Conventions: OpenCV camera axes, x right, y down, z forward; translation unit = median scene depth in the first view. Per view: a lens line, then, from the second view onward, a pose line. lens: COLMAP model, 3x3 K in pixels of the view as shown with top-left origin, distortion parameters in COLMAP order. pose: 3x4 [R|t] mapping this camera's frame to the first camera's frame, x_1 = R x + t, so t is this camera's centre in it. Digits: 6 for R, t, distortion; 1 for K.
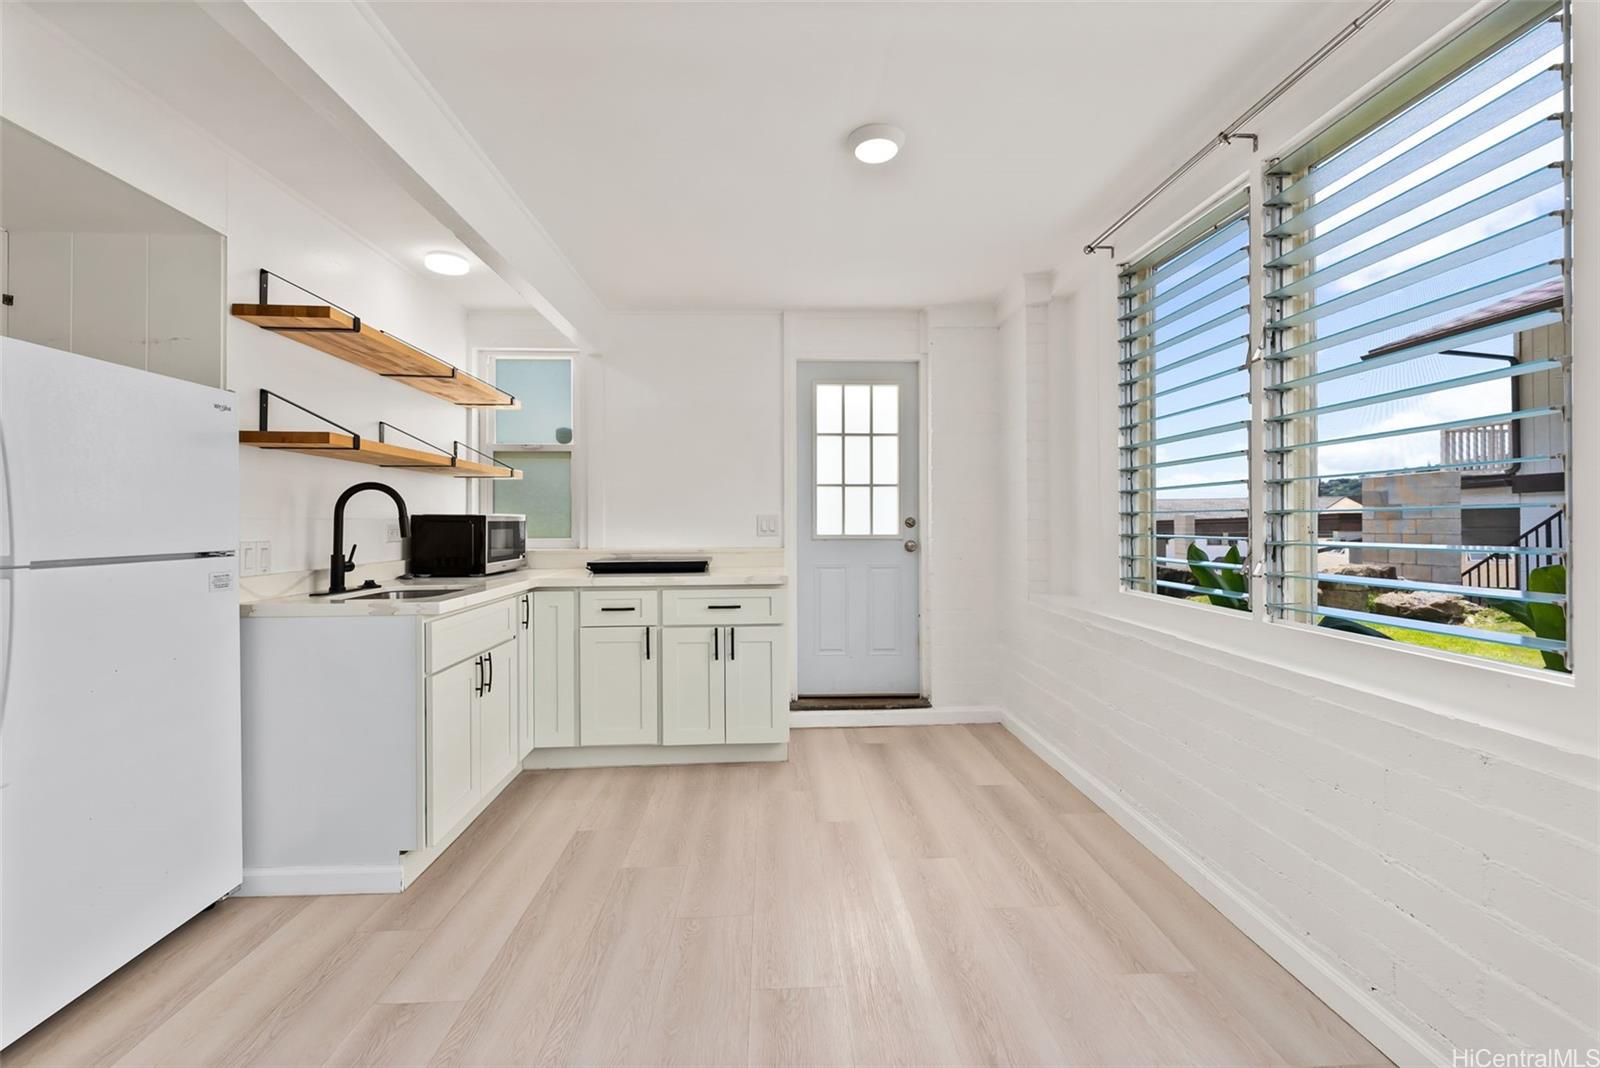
lens RADIAL K [[664.0, 0, 792.2], [0, 664.0, 525.3], [0, 0, 1]] dist [0.000348, -0.000012]
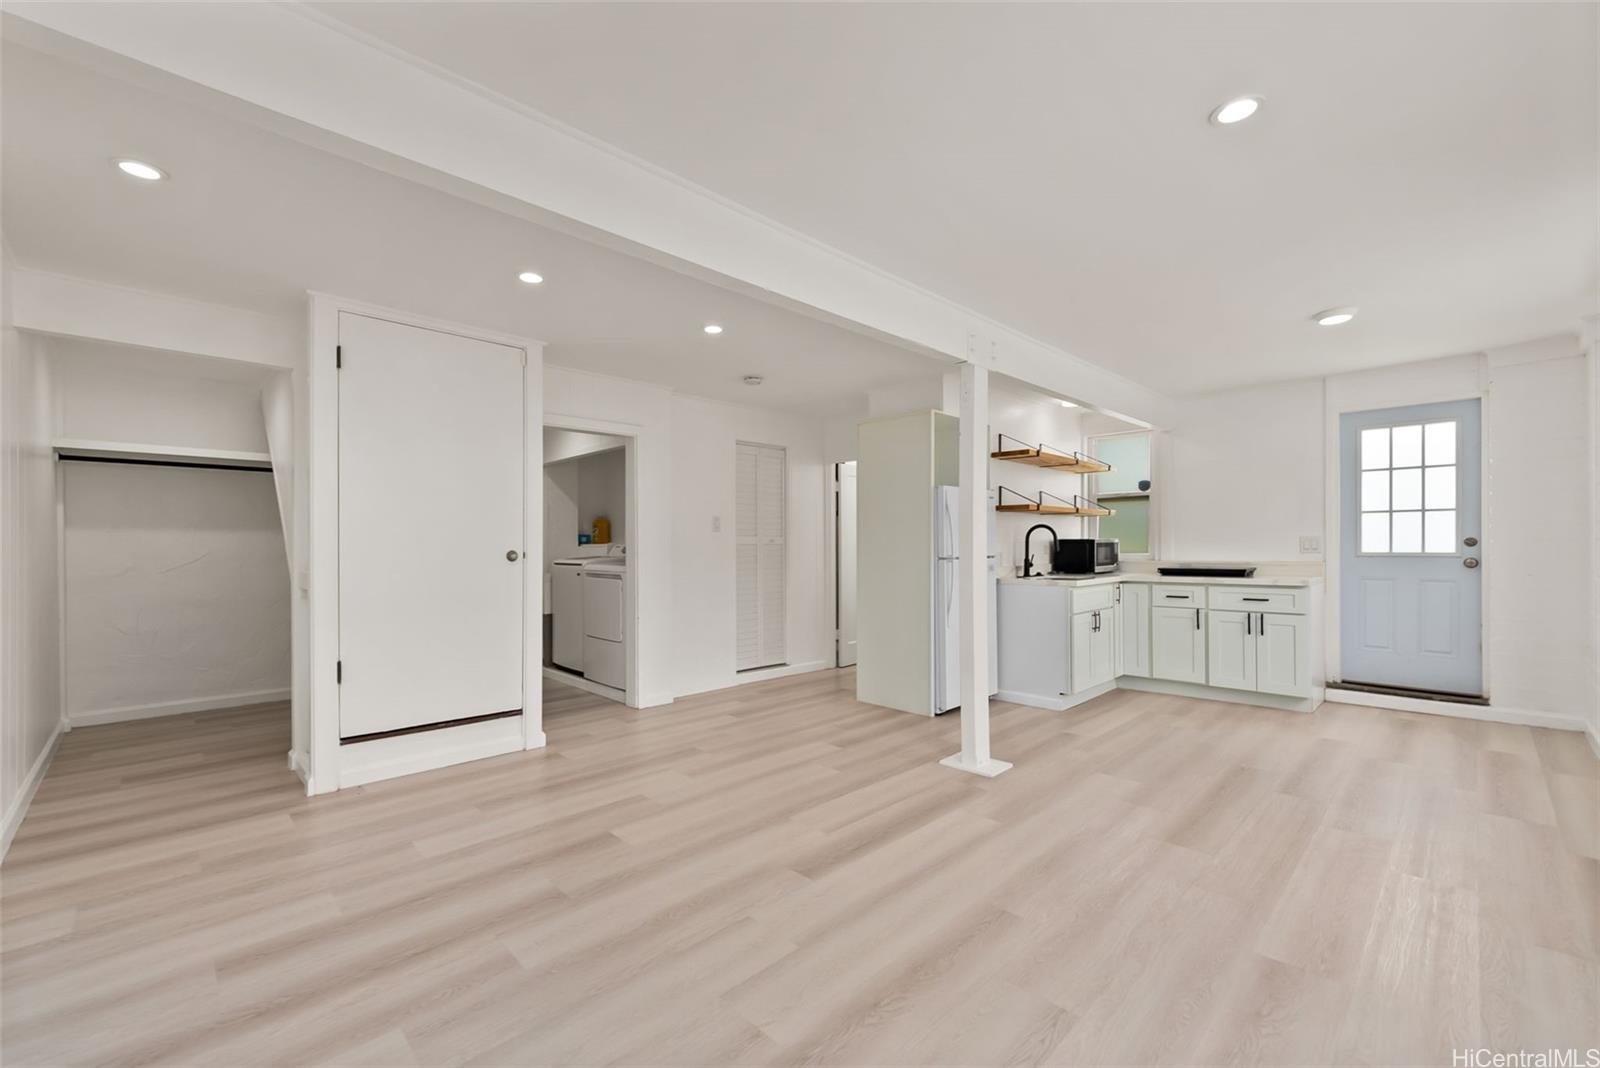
lens RADIAL K [[656.4, 0, 799.4], [0, 656.4, 547.4], [0, 0, 1]] dist [-0.001949, -0.000030]
pose [[0.672888, 0.001475, -0.739742, 0.298752], [0.002017, 0.999991, 0.003829, -0.001912], [0.739741, -0.004068, 0.672879, -0.751461]]
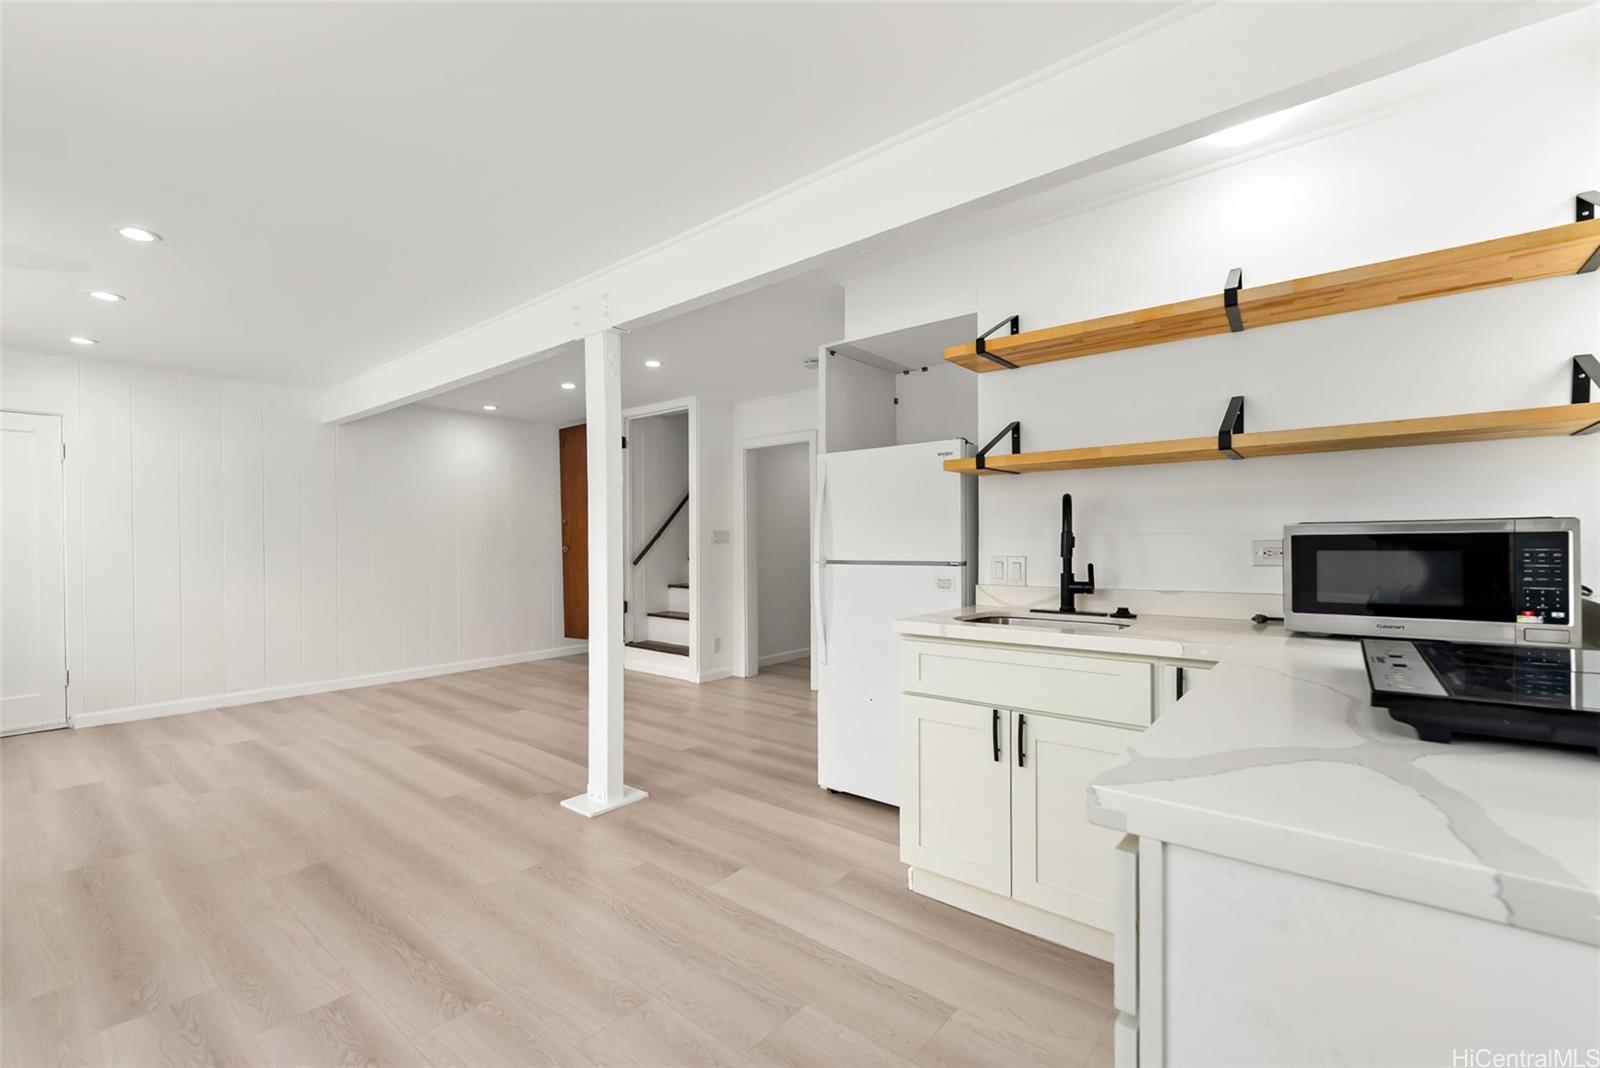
lens RADIAL K [[669.3, 0, 800.7], [0, 669.3, 543.2], [0, 0, 1]] dist [-0.000141, -0.000128]
pose [[-0.653985, 0.008420, -0.756461, 0.223047], [0.005604, 0.999965, 0.006285, -0.005144], [0.756487, -0.000129, -0.654009, 1.065703]]
